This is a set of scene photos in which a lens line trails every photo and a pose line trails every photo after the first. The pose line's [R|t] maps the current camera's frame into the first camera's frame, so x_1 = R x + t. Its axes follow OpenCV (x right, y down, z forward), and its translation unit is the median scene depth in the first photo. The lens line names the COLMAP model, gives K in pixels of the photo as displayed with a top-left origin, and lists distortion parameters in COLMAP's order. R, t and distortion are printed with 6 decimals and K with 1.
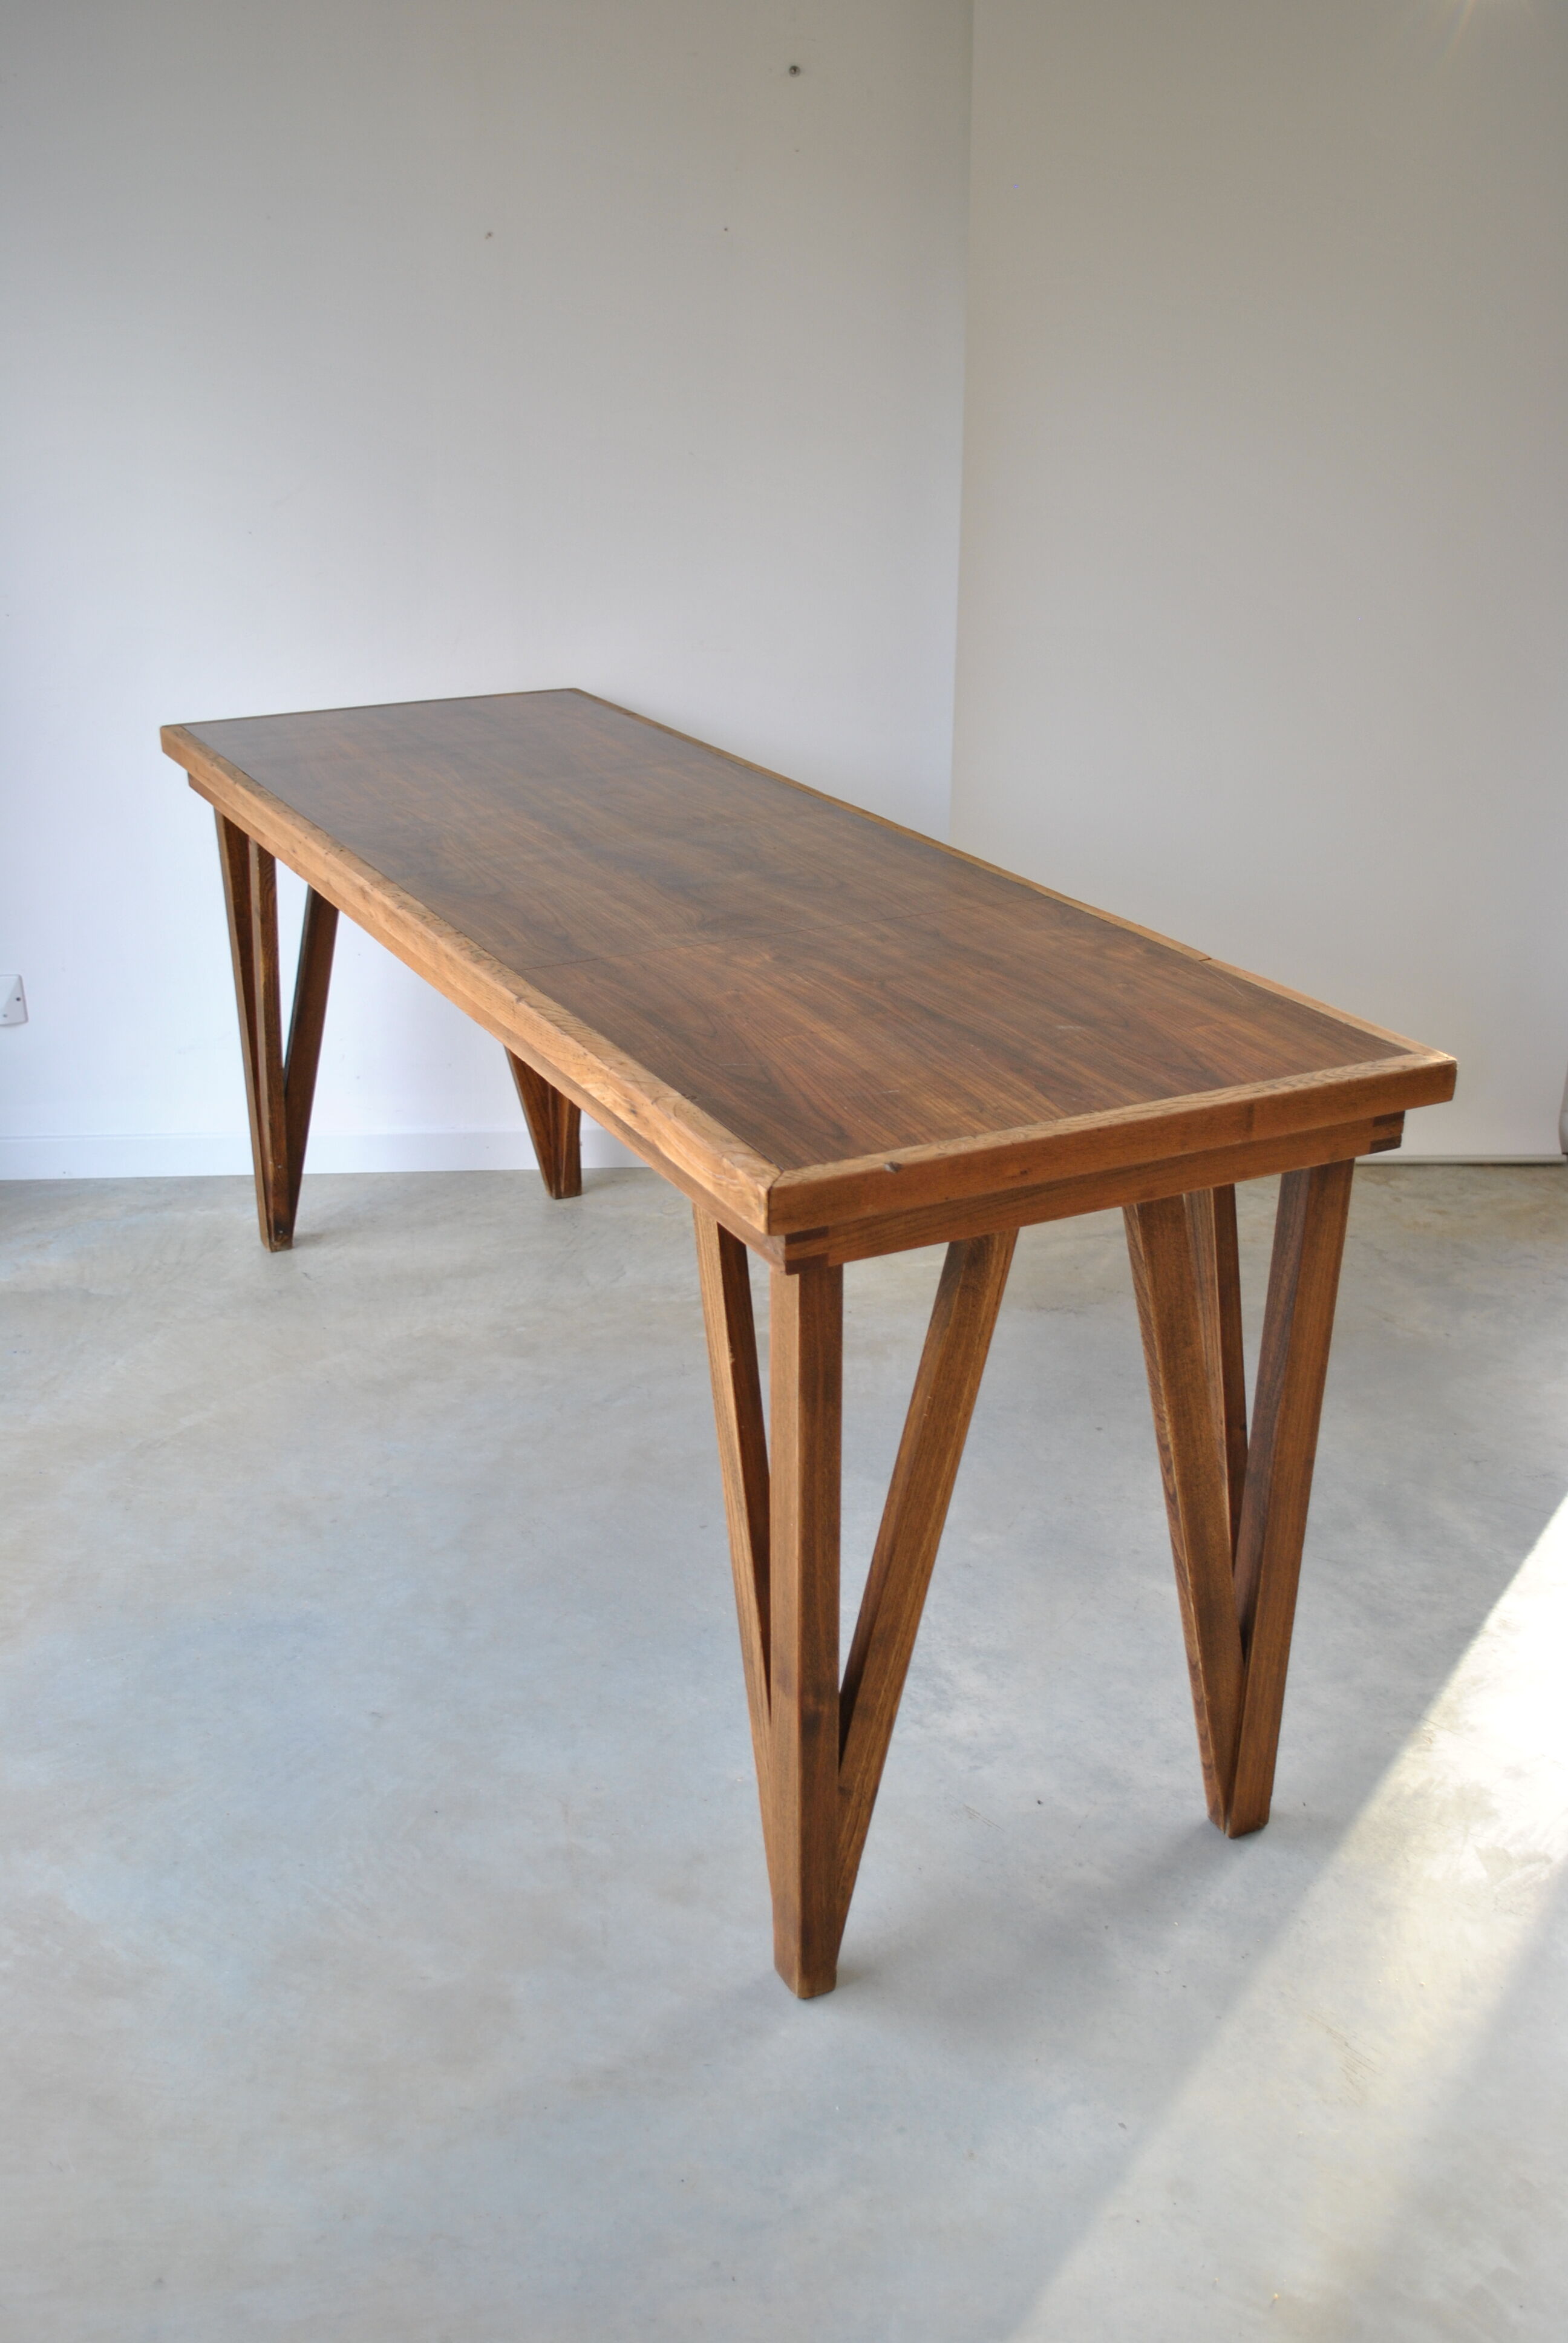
lens RADIAL K [[2300.2, 0, 761.9], [0, 2300.2, 1159.4], [0, 0, 1]] dist [-0.062385, 0.000000]
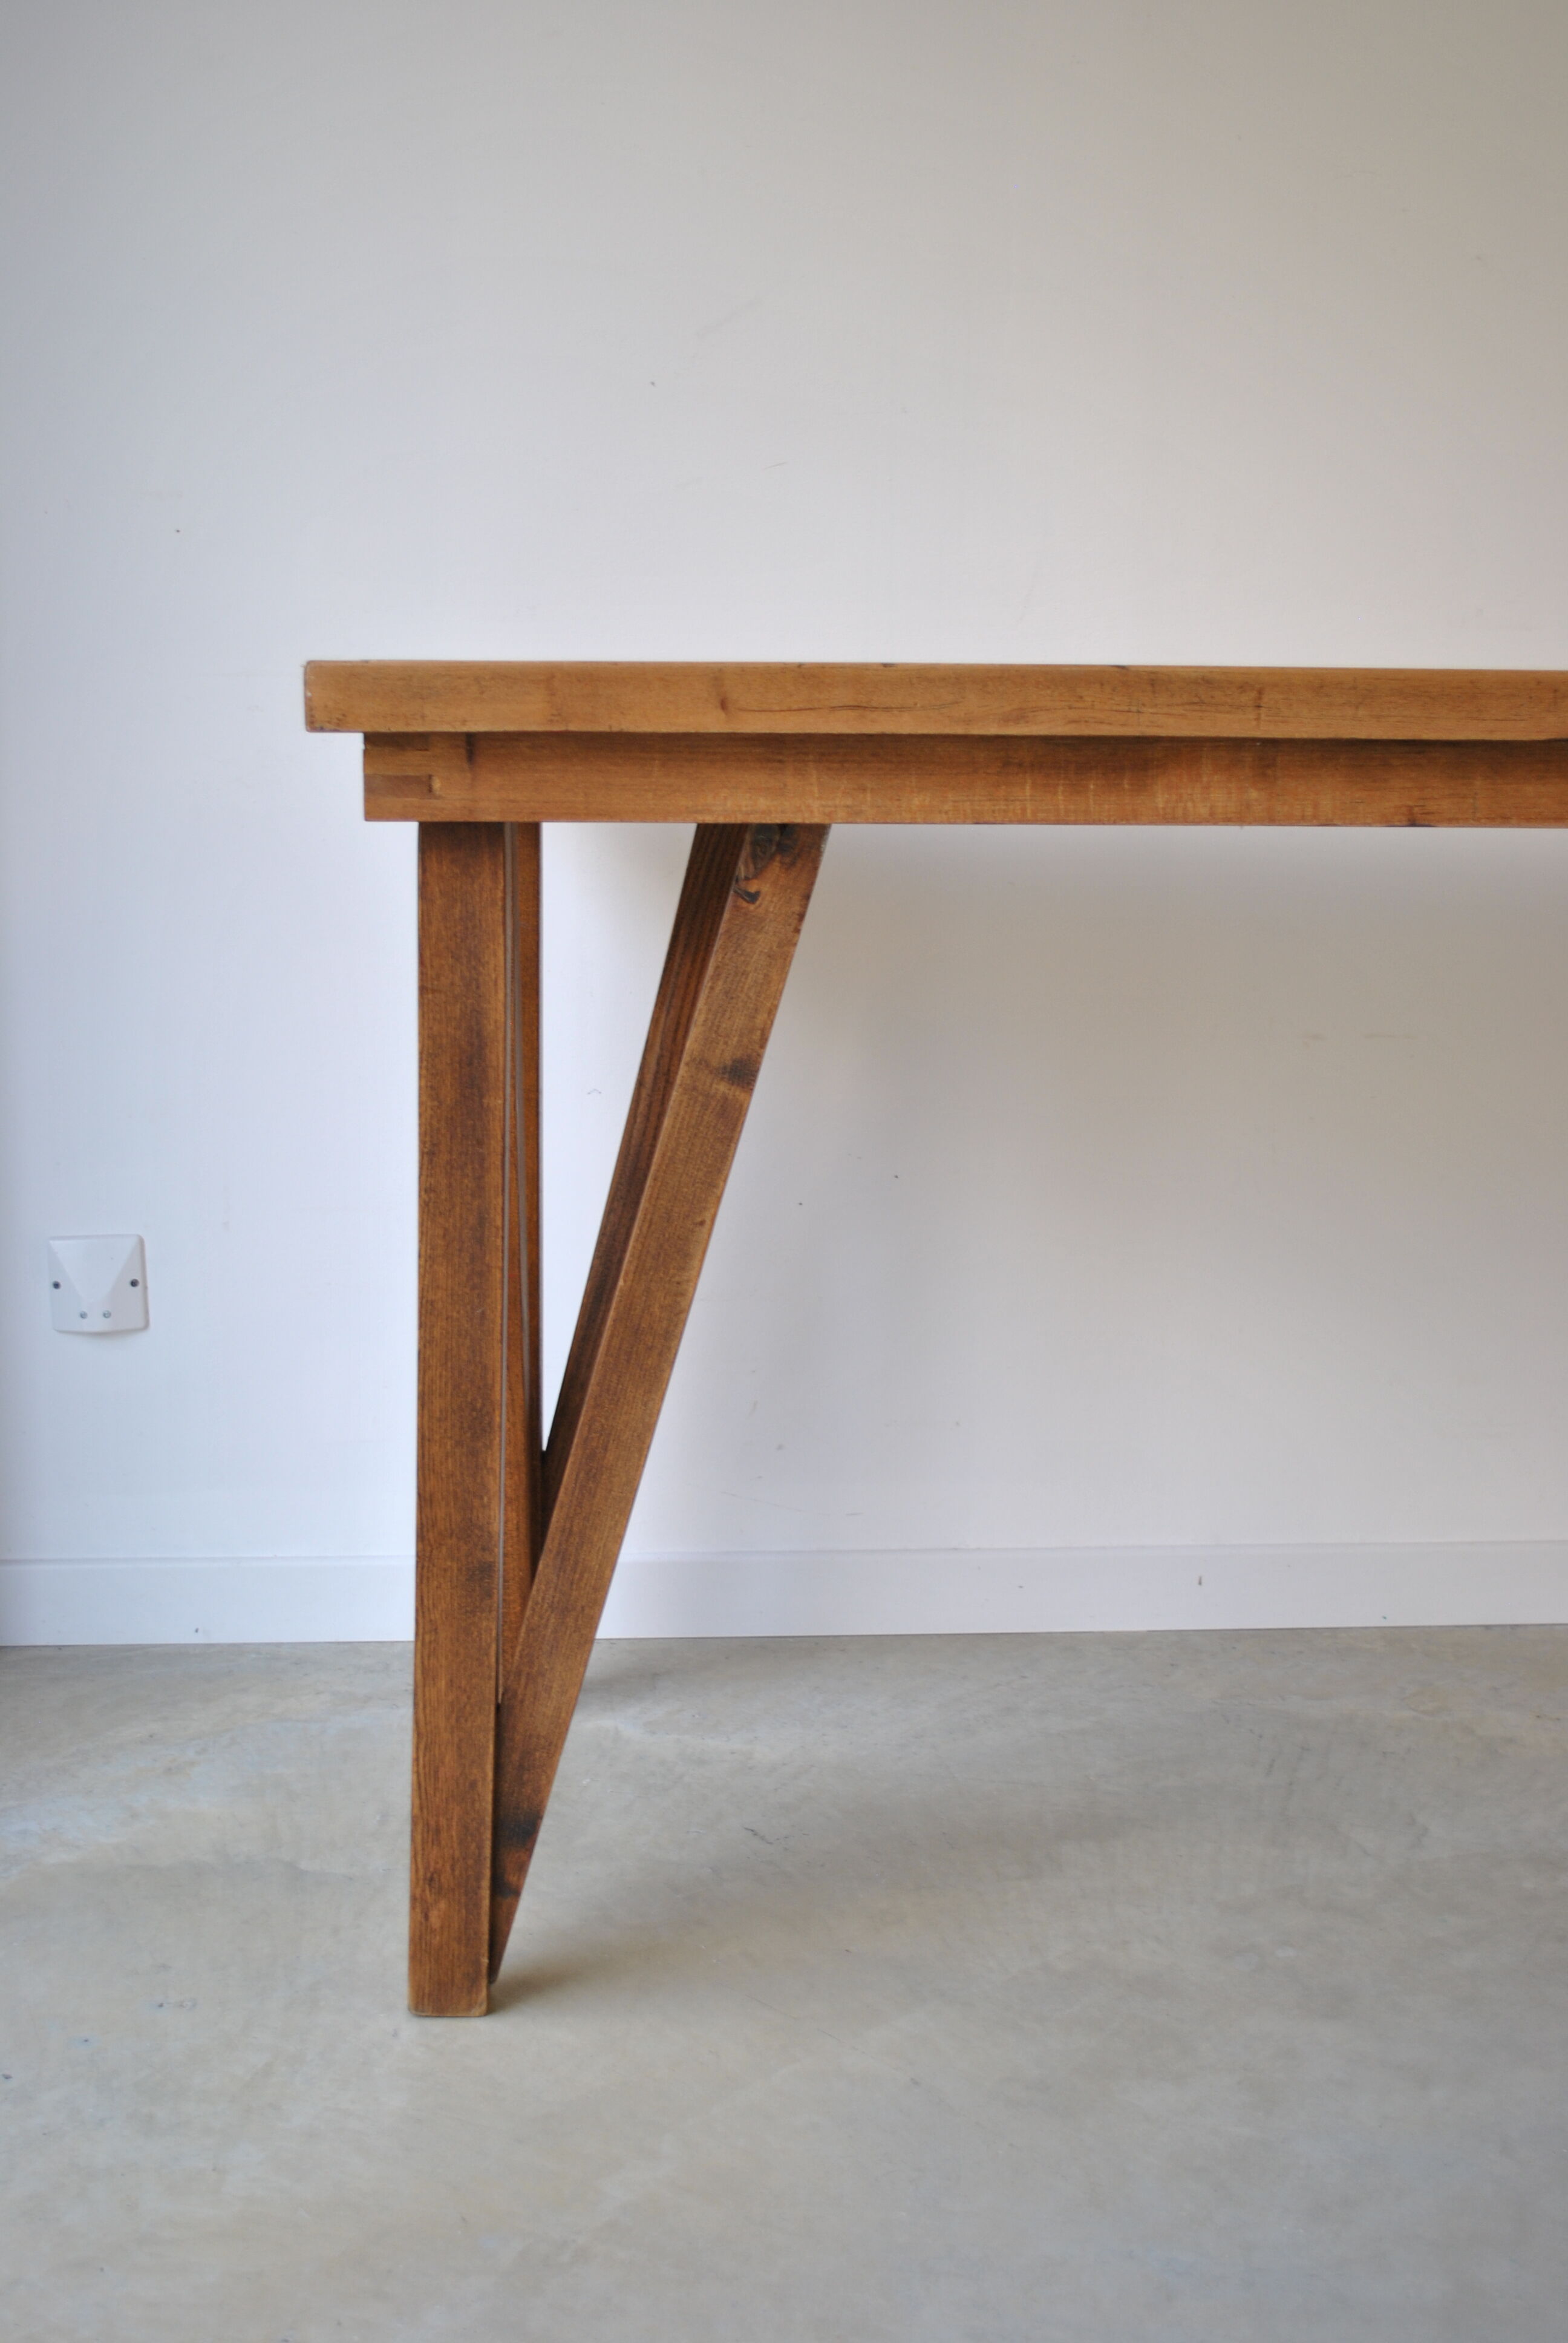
lens RADIAL K [[2625.2, 0, 767.5], [0, 2625.2, 1182.3], [0, 0, 1]] dist [-0.050150, 0.000000]
pose [[0.999939, 0.006018, 0.009281, -0.286725], [-0.003977, 0.978522, -0.206102, 0.043122], [-0.010323, 0.206053, 0.978486, 0.635353]]
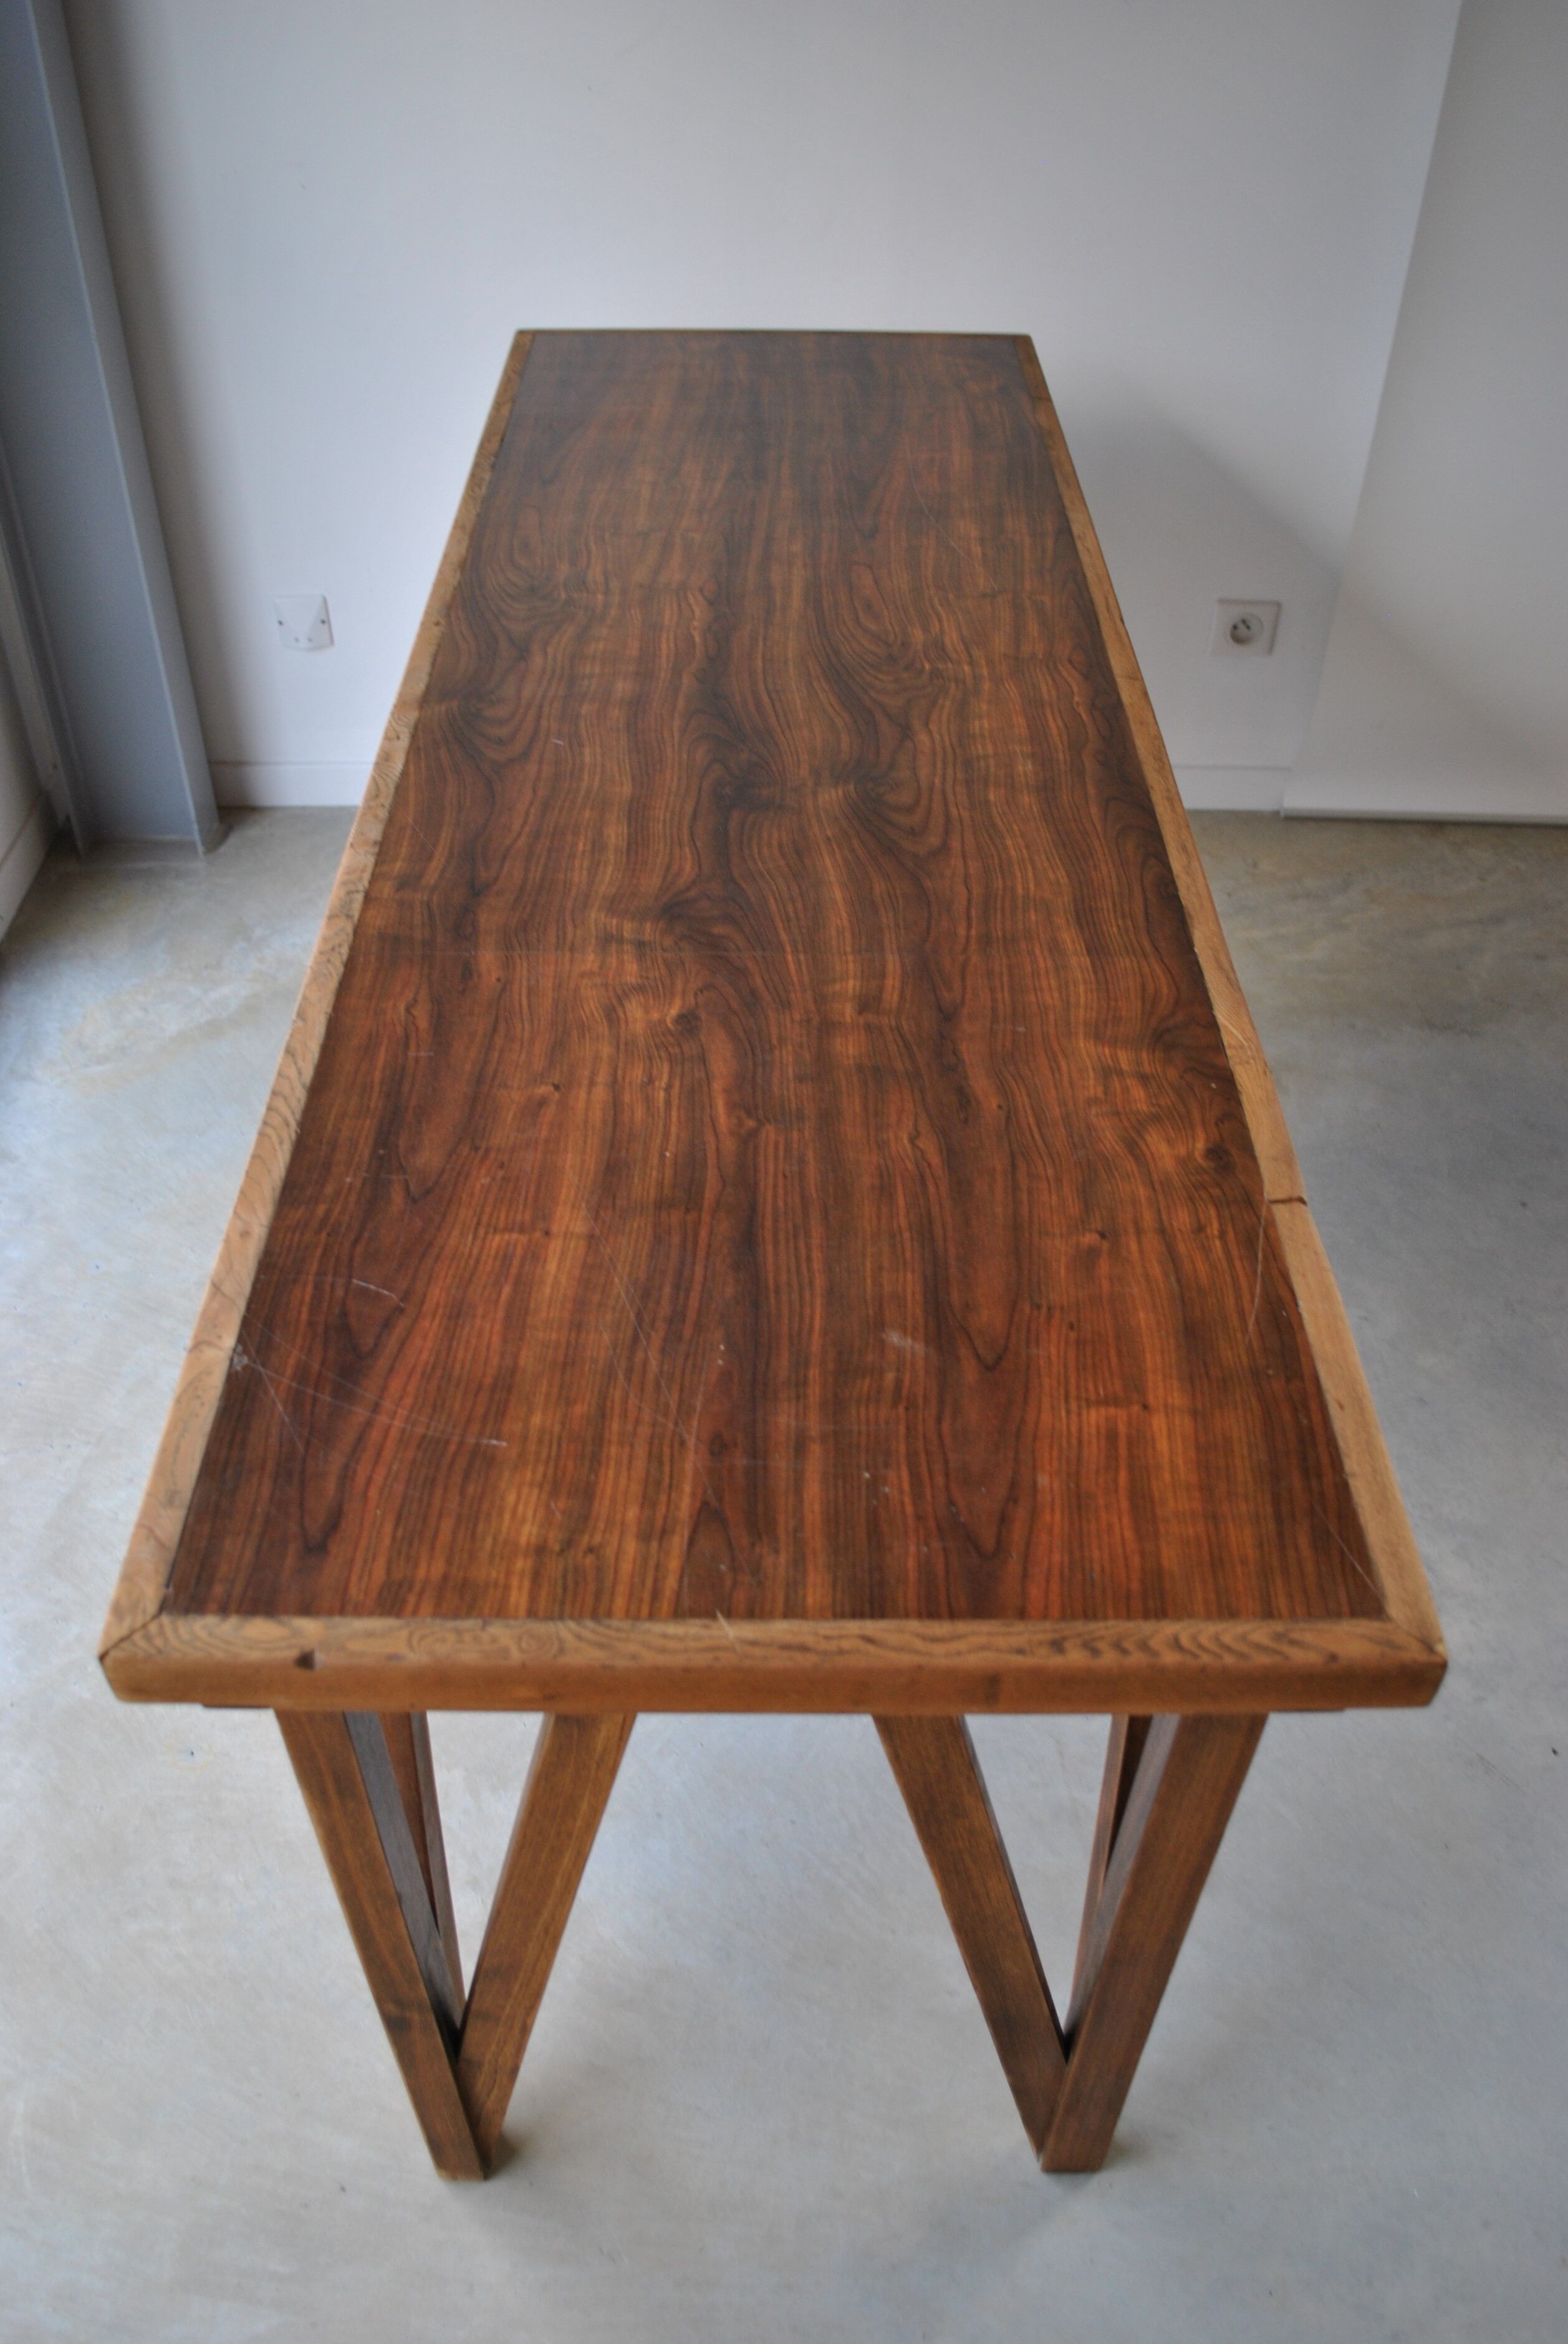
lens RADIAL K [[1920.3, 0, 771.5], [0, 1920.3, 1177.5], [0, 0, 1]] dist [-0.084878, 0.011115]
pose [[0.999226, 0.033523, -0.020602, -0.184001], [-0.024519, 0.939990, 0.340319, -0.188928], [0.030774, -0.339550, 0.940084, 0.316784]]
